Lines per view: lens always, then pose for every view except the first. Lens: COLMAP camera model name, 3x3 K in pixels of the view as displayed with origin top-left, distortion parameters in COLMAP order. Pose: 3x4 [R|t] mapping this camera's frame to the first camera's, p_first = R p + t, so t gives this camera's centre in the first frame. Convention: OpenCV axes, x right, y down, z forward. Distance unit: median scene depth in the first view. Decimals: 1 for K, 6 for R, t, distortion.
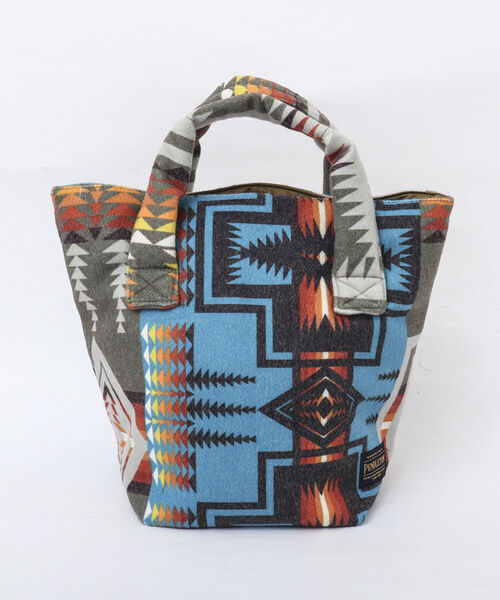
lens RADIAL K [[838.1, 0, 250.0], [0, 838.1, 300.0], [0, 0, 1]] dist [-0.005866, 0.029759]
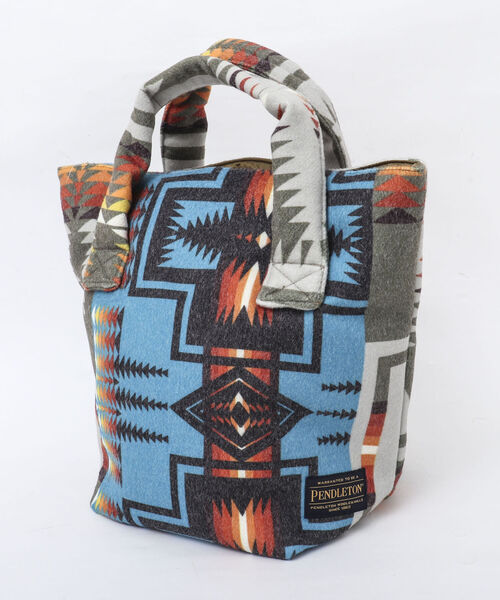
lens RADIAL K [[838.1, 0, 250.0], [0, 838.1, 300.0], [0, 0, 1]] dist [-0.005866, 0.029759]
pose [[0.845697, 0.052310, -0.531093, 0.541364], [-0.051762, 0.998532, 0.015927, -0.002471], [0.531147, 0.014021, 0.847164, 0.274955]]
